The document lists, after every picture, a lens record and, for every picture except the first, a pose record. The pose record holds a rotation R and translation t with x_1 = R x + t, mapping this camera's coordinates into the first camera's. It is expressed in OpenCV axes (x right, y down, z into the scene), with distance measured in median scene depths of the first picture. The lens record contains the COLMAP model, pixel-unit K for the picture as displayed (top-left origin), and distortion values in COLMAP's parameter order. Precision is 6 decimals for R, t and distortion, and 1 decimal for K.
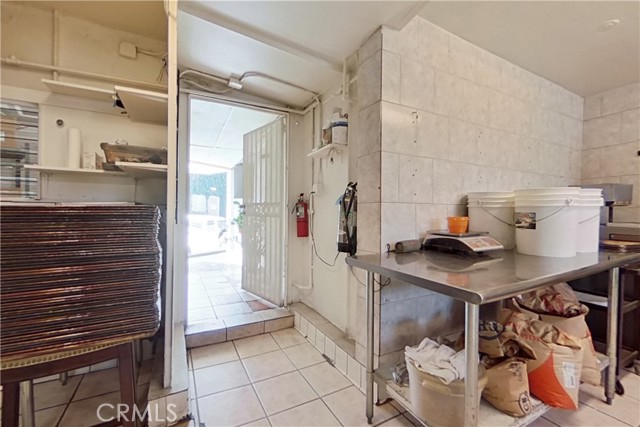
lens RADIAL K [[278.3, 0, 320.8], [0, 278.3, 212.8], [0, 0, 1]] dist [0.001256, 0.000721]
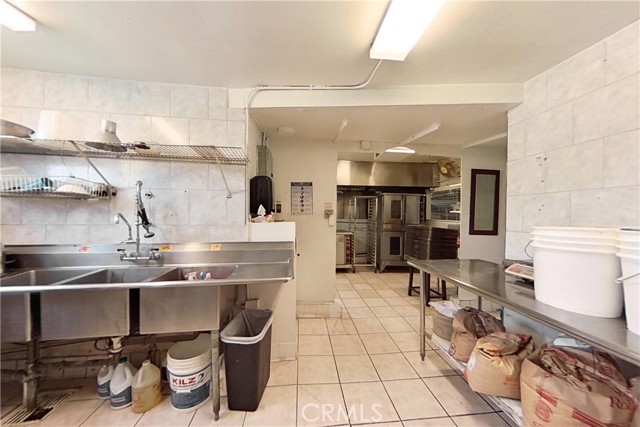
lens RADIAL K [[212.8, 0, 320.6], [0, 212.8, 213.6], [0, 0, 1]] dist [-0.000585, -0.000243]
pose [[-0.385083, -0.013056, -0.922790, 1.329040], [-0.016205, 0.999841, -0.007384, -0.085953], [0.922740, 0.012110, -0.385233, 0.428397]]
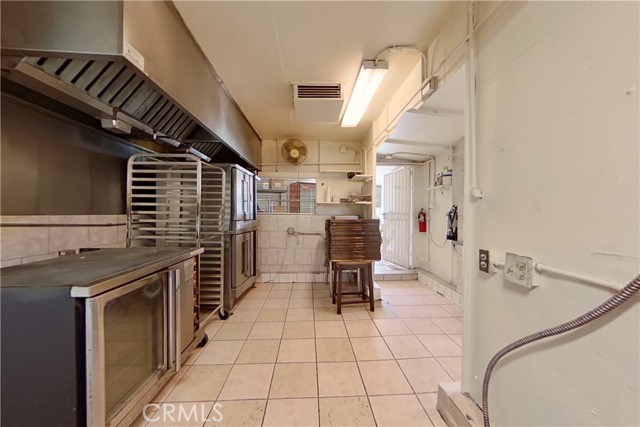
lens RADIAL K [[212.8, 0, 321.9], [0, 212.8, 213.6], [0, 0, 1]] dist [-0.000585, -0.000243]
pose [[0.907606, -0.000698, -0.419823, -0.109867], [0.000005, 0.999999, -0.001651, -0.045069], [0.419823, 0.001497, 0.907605, -0.771066]]
